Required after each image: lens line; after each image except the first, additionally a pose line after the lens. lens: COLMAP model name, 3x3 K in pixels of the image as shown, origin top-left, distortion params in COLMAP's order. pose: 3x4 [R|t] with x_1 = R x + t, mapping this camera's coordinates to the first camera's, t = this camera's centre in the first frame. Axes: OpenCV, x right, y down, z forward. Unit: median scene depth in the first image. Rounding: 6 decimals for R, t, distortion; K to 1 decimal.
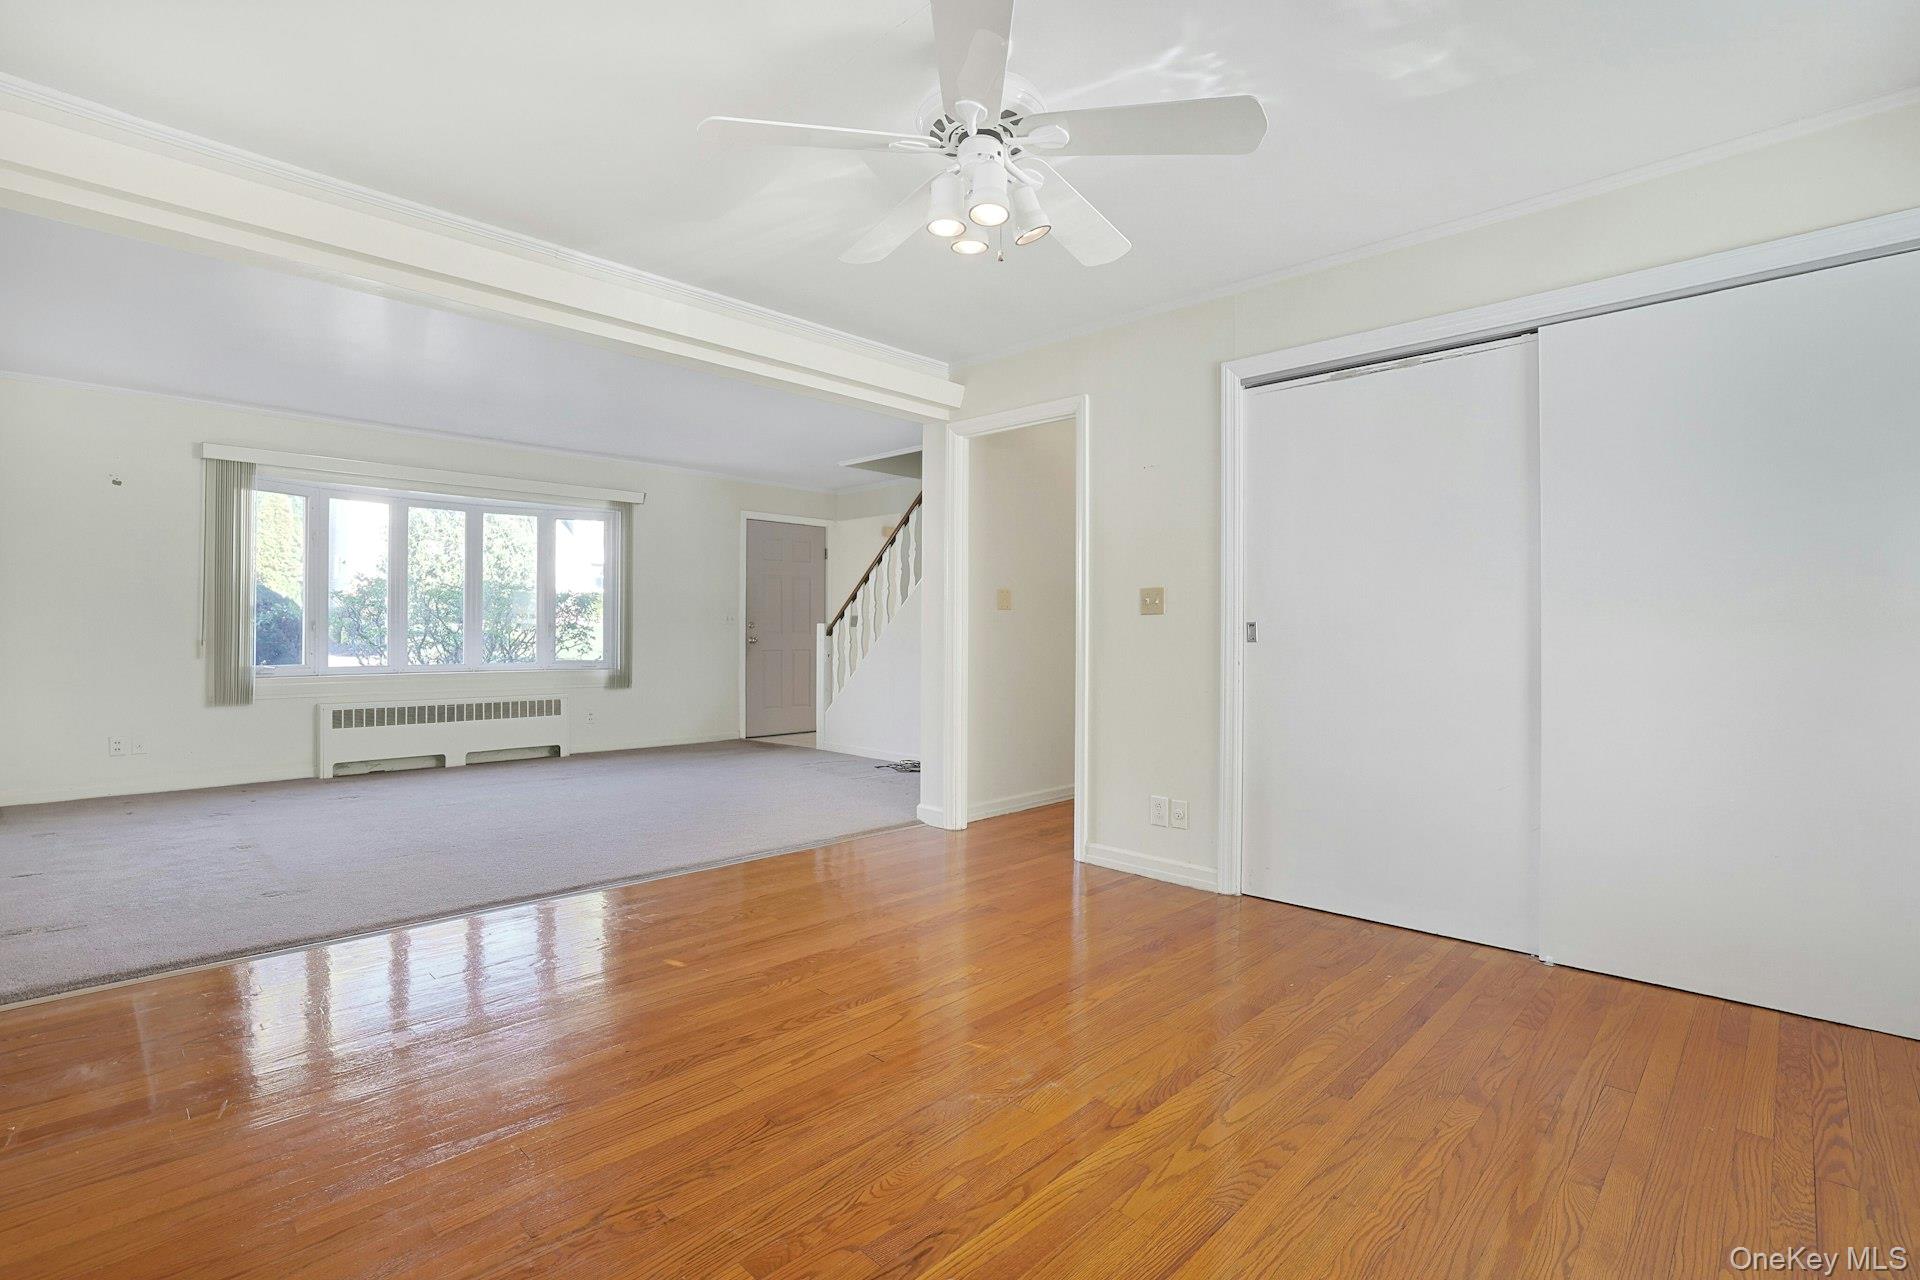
lens RADIAL K [[888.5, 0, 962.7], [0, 888.5, 643.9], [0, 0, 1]] dist [-0.037026, 0.000630]
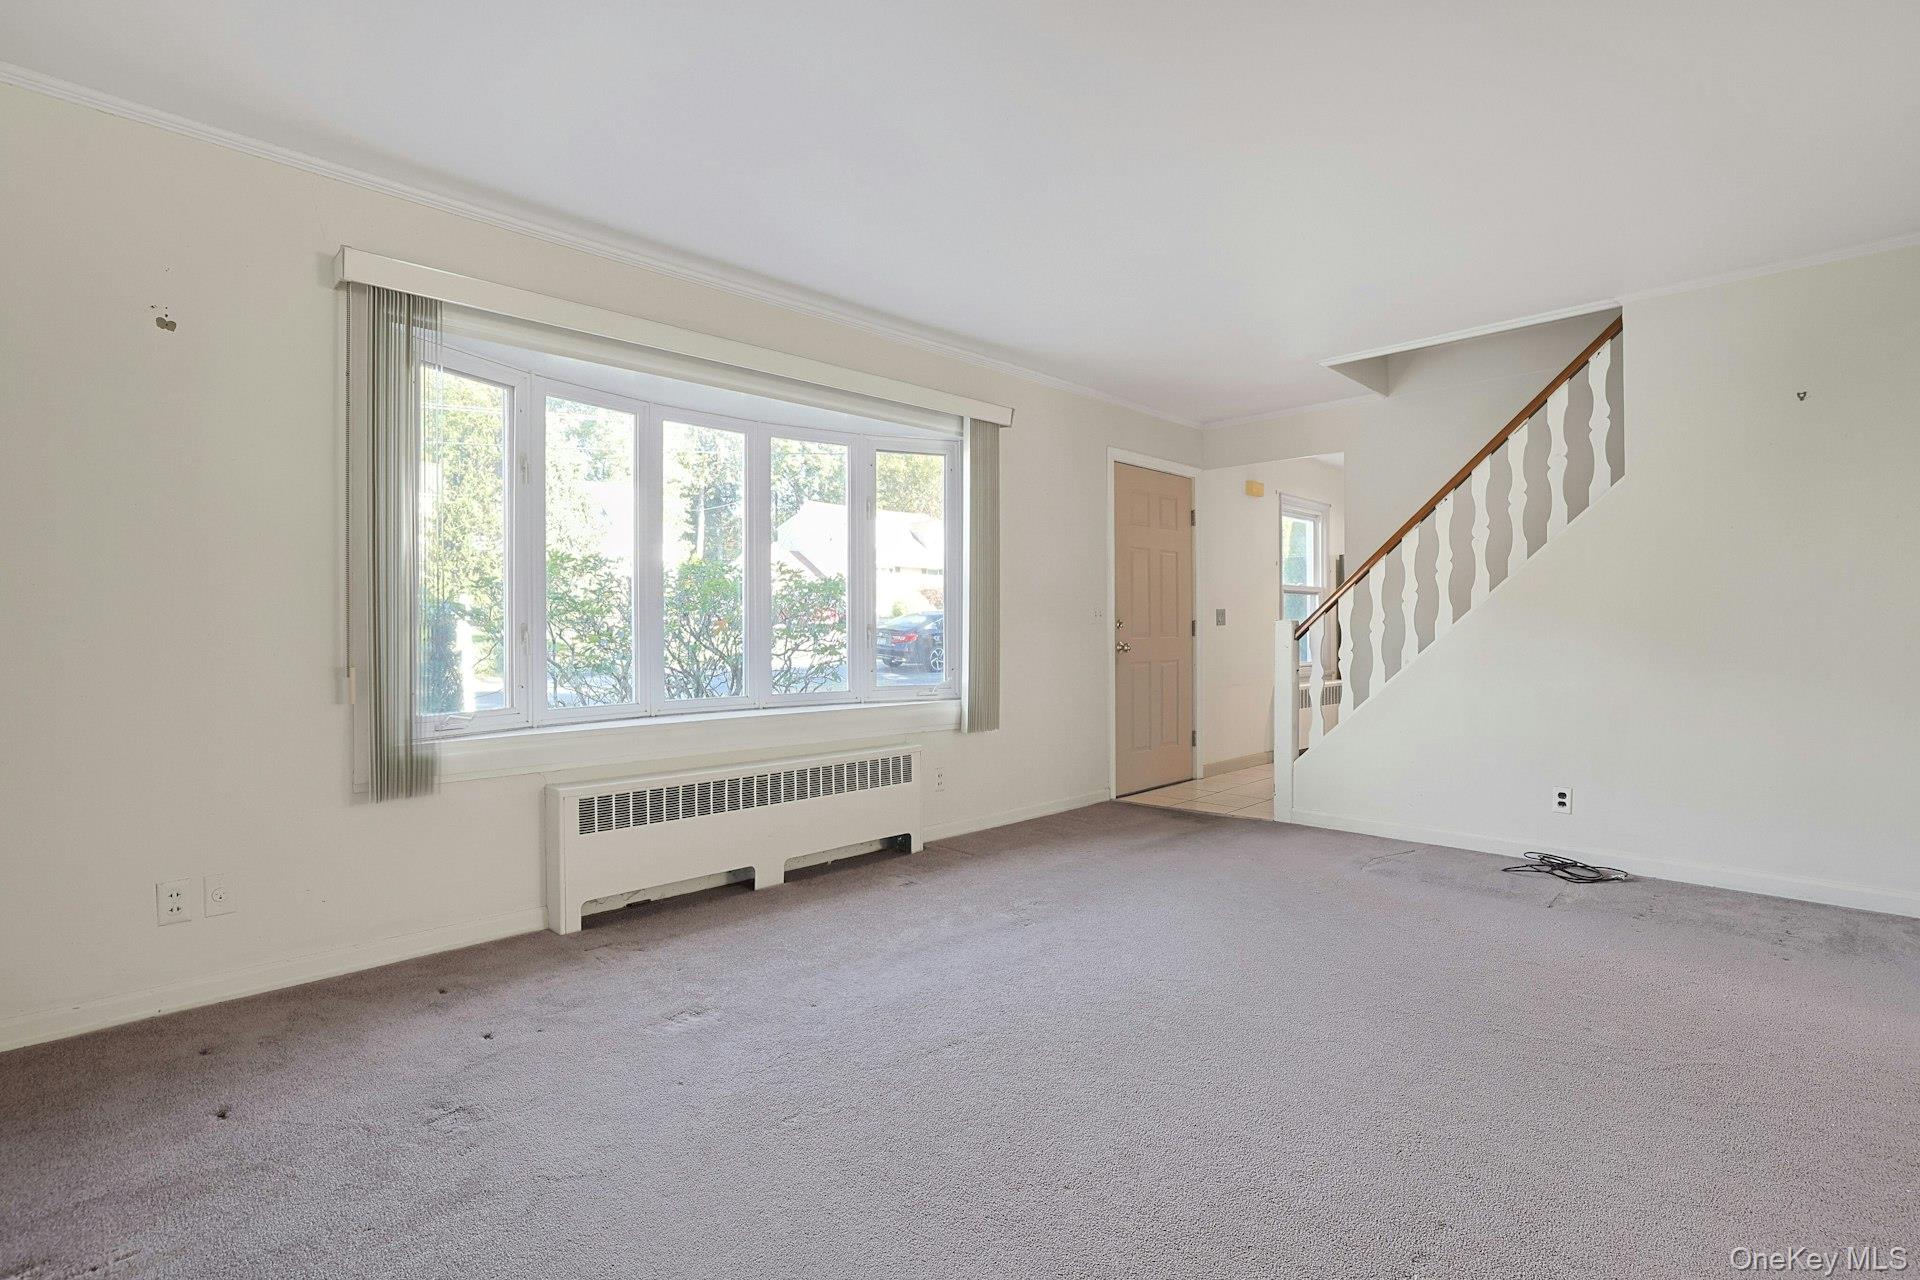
lens RADIAL K [[907.4, 0, 960.0], [0, 907.4, 640.0], [0, 0, 1]] dist [-0.055638, -0.000109]
pose [[0.999886, -0.010508, -0.010813, -0.451827], [0.010467, 0.999938, -0.003895, -0.010607], [0.010853, 0.003781, 0.999934, 0.438926]]
